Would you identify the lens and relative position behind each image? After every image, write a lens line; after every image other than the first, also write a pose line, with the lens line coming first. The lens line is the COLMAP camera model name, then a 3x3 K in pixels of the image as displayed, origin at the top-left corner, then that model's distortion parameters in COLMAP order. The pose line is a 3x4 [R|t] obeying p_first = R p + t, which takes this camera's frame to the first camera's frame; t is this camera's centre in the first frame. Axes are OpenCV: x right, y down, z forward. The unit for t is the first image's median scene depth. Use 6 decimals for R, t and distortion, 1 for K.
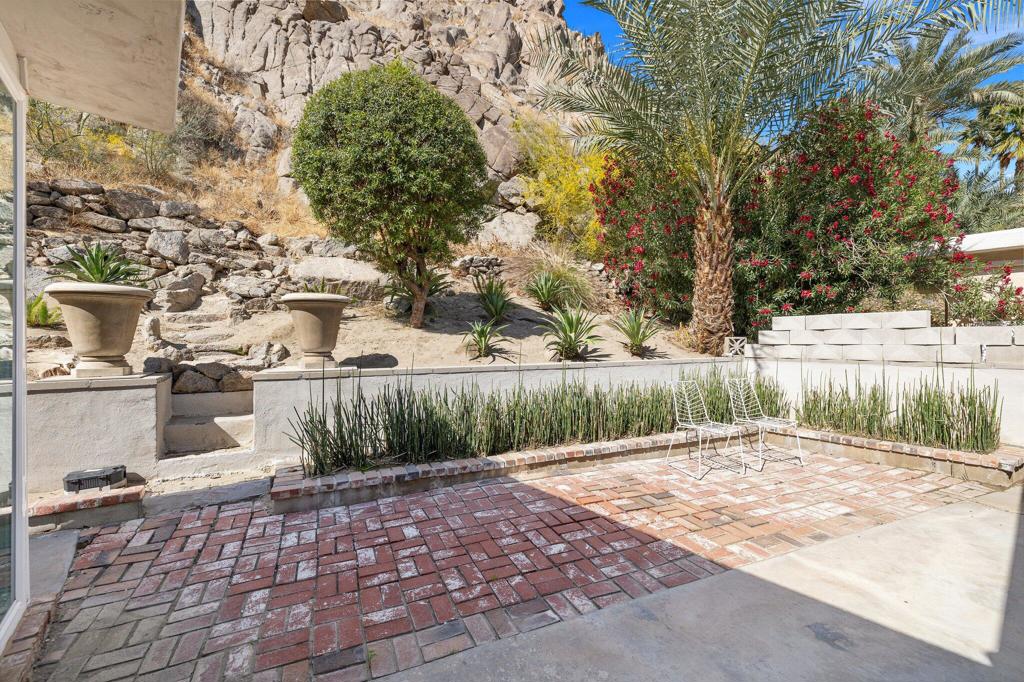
lens RADIAL K [[429.5, 0, 512.5], [0, 429.5, 341.8], [0, 0, 1]] dist [0.002074, 0.000101]
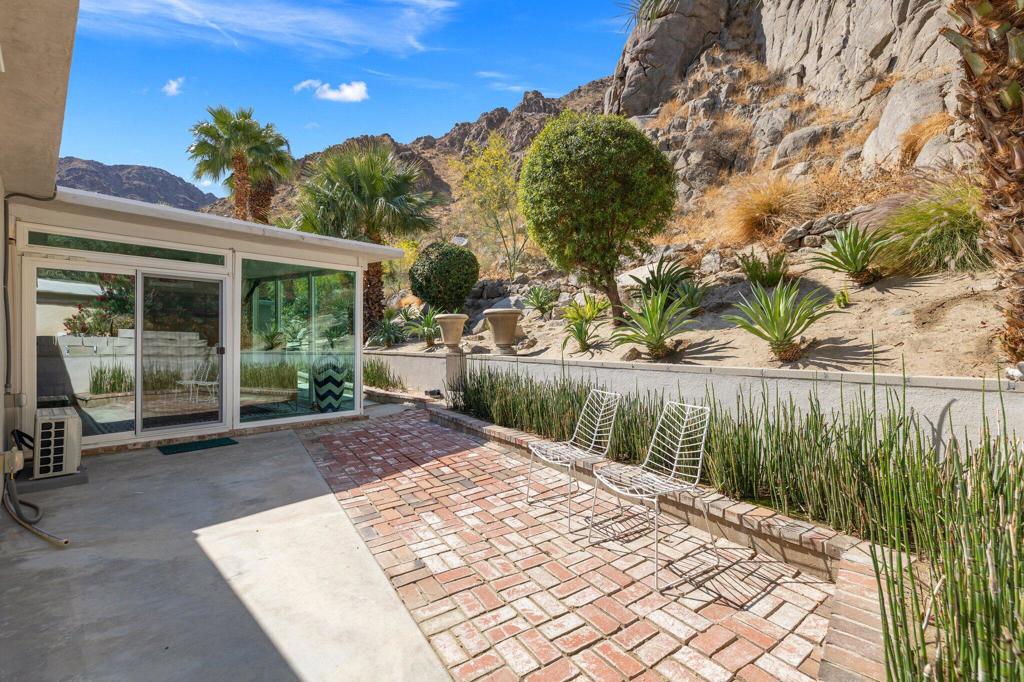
lens RADIAL K [[431.9, 0, 510.2], [0, 431.9, 338.1], [0, 0, 1]] dist [0.013035, 0.000110]
pose [[0.148605, 0.002363, -0.988894, 0.775045], [0.005742, 0.999978, 0.003252, -0.004254], [0.988880, -0.006162, 0.148588, 0.514195]]
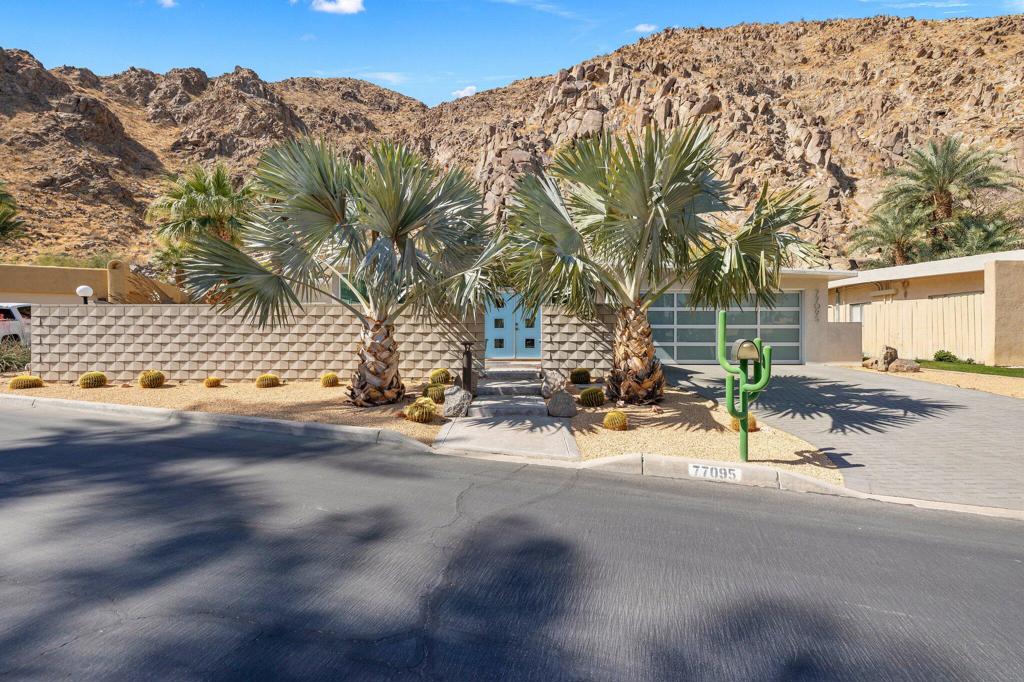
lens RADIAL K [[437.8, 0, 513.9], [0, 437.8, 335.6], [0, 0, 1]] dist [0.002393, 0.000631]
pose [[0.761232, -0.003144, -0.648472, 1.959405], [-0.006276, 0.999906, -0.012215, 0.065552], [0.648449, 0.013369, 0.761141, -3.220959]]
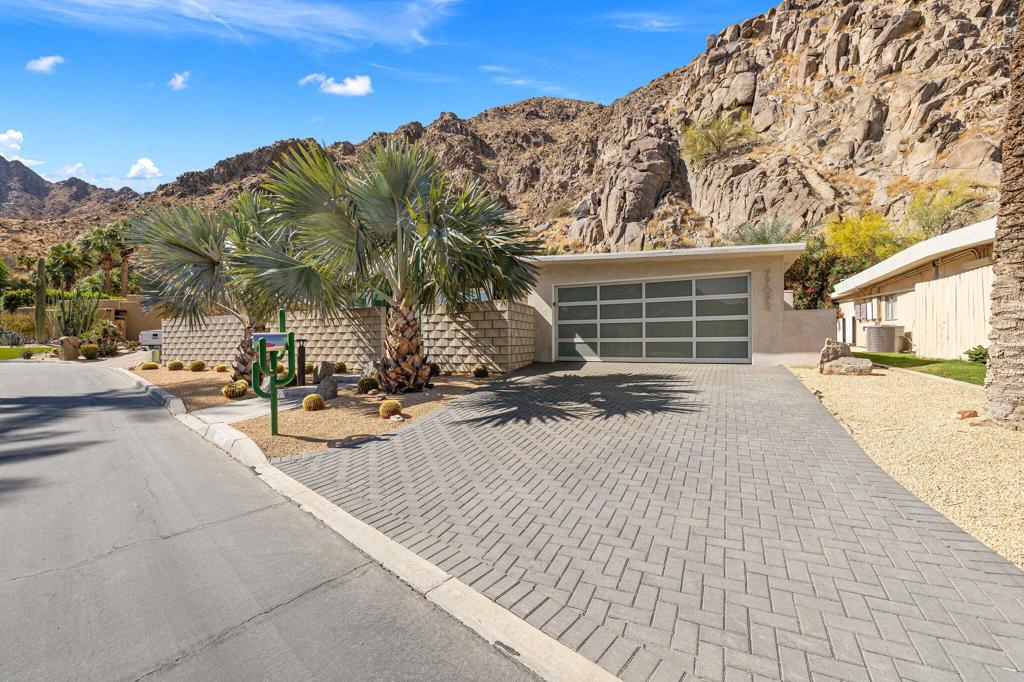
lens RADIAL K [[429.5, 0, 512.5], [0, 429.5, 341.8], [0, 0, 1]] dist [0.002074, 0.000101]
pose [[0.409910, 0.004204, -0.912116, 2.755940], [0.004017, 0.999971, 0.006414, 0.071190], [0.912117, -0.006293, 0.409881, -2.317936]]
